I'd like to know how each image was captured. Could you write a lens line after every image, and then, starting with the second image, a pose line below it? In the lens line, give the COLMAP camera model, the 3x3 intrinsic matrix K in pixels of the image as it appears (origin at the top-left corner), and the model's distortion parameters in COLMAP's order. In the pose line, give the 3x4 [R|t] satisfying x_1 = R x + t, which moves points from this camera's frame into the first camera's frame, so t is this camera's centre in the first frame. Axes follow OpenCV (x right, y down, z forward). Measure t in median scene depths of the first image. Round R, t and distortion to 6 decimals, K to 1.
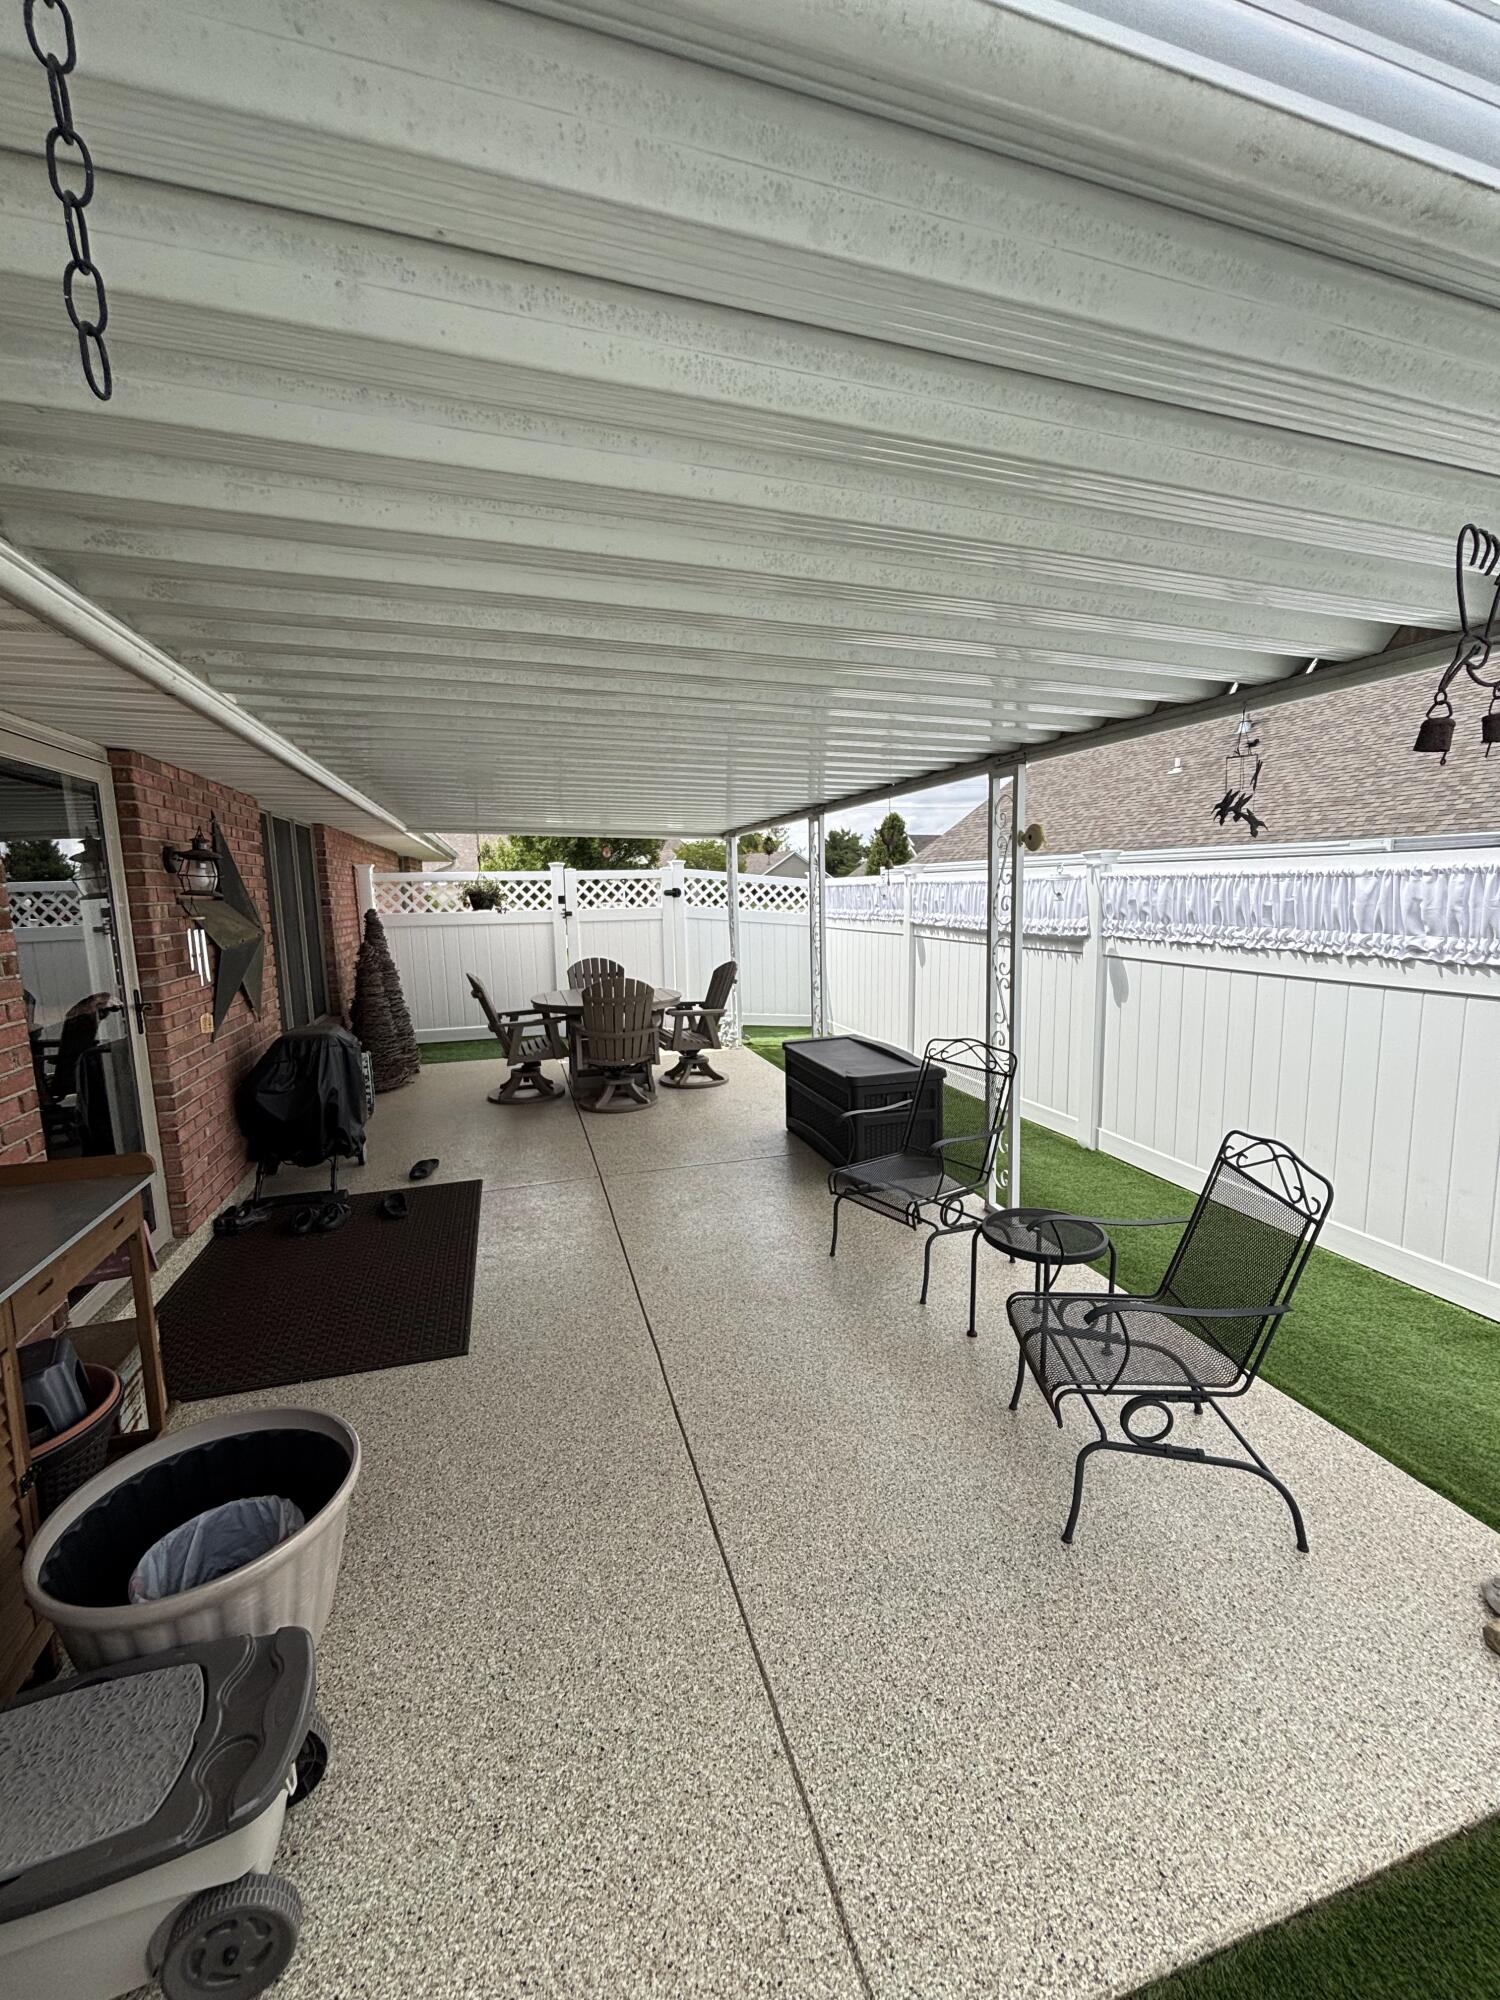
lens RADIAL K [[809.4, 0, 745.4], [0, 809.4, 1002.5], [0, 0, 1]] dist [0.010203, -0.002481]
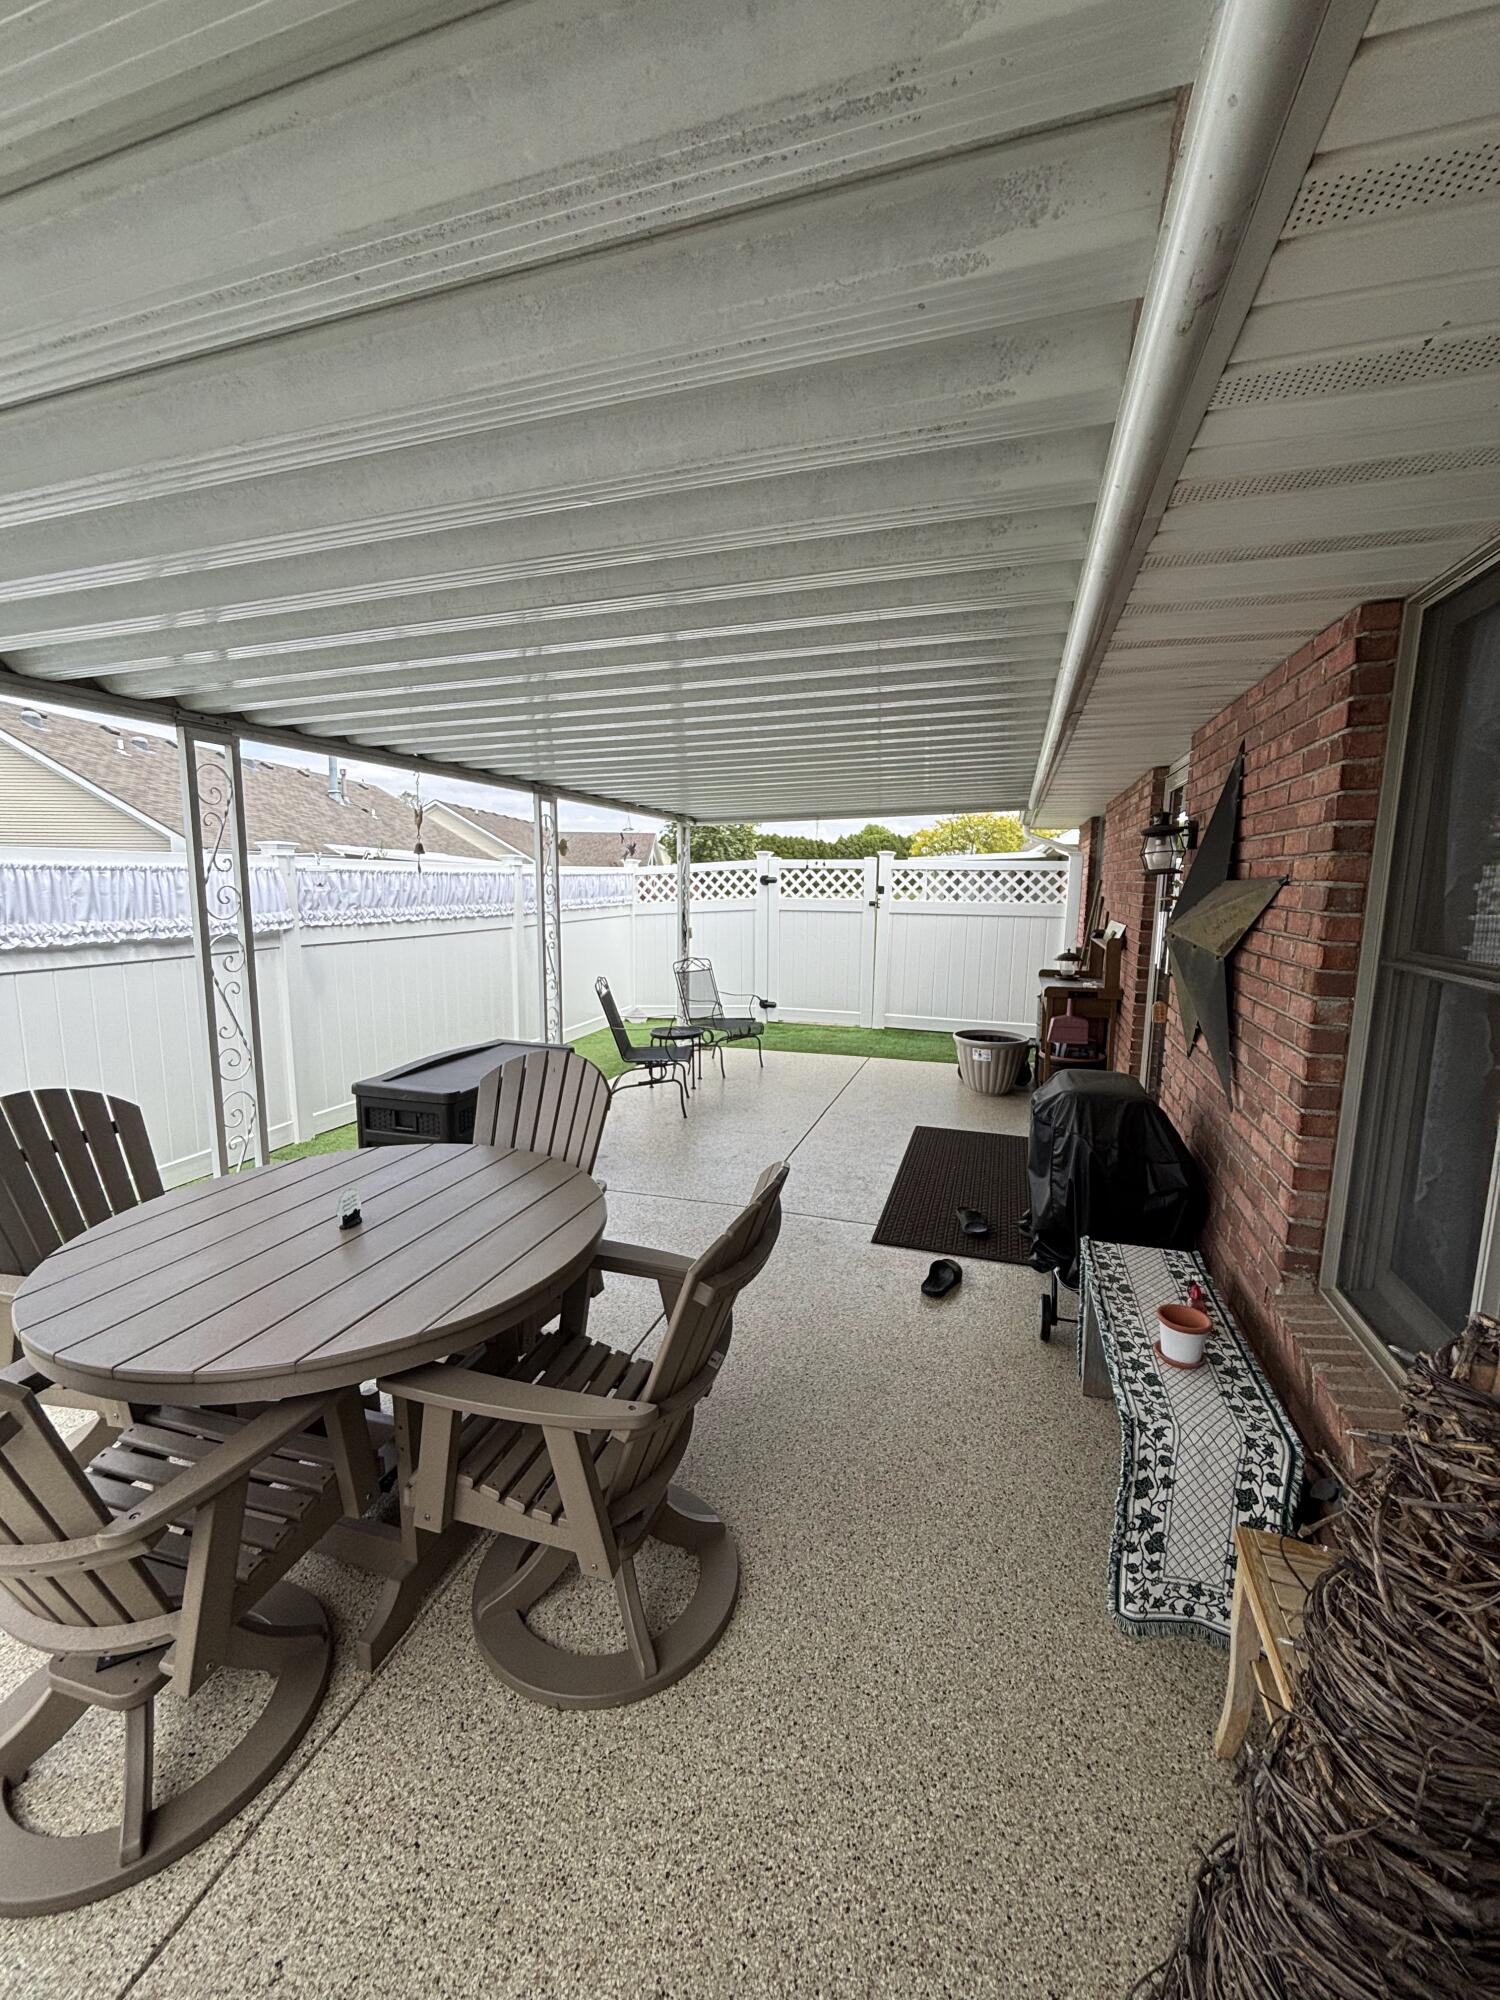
lens RADIAL K [[809.4, 0, 741.3], [0, 809.4, 995.1], [0, 0, 1]] dist [0.010203, -0.002481]
pose [[-0.819770, -0.075508, 0.567694, -0.765612], [0.085295, 0.964116, 0.251405, -0.265533], [-0.566306, 0.254516, -0.783913, 1.912222]]
